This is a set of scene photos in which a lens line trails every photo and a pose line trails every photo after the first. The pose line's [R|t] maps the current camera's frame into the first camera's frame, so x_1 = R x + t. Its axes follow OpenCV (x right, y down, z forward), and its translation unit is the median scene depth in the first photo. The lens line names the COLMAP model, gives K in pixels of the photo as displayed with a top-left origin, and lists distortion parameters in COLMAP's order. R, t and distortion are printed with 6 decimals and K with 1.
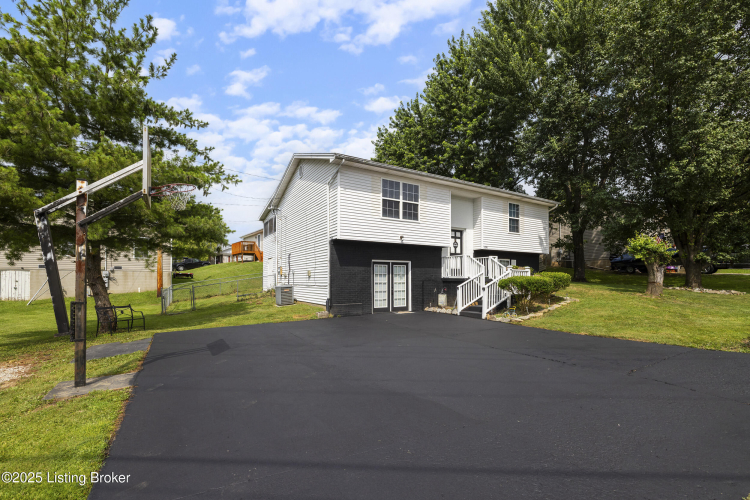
lens RADIAL K [[333.8, 0, 380.6], [0, 333.8, 276.0], [0, 0, 1]] dist [-0.000659, 0.000441]
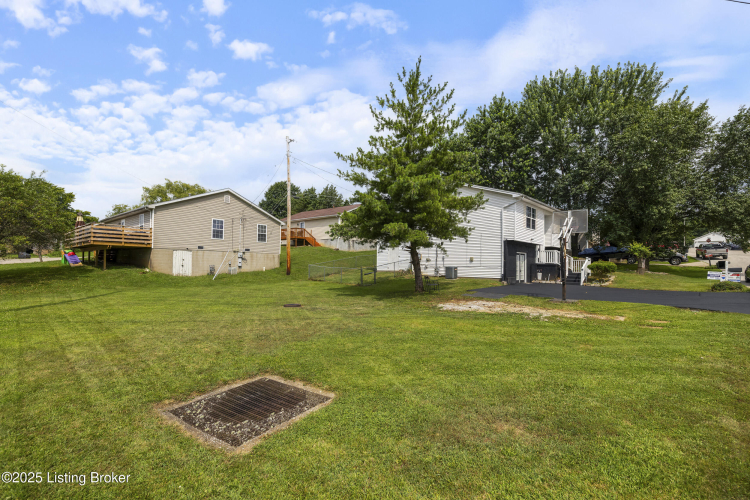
lens RADIAL K [[320.4, 0, 381.0], [0, 320.4, 265.3], [0, 0, 1]] dist [-0.002195, 0.000153]
pose [[0.970456, 0.017788, 0.240621, -1.044953], [-0.020329, 0.999761, 0.008085, 0.019111], [-0.240420, -0.012738, 0.970585, -0.407900]]
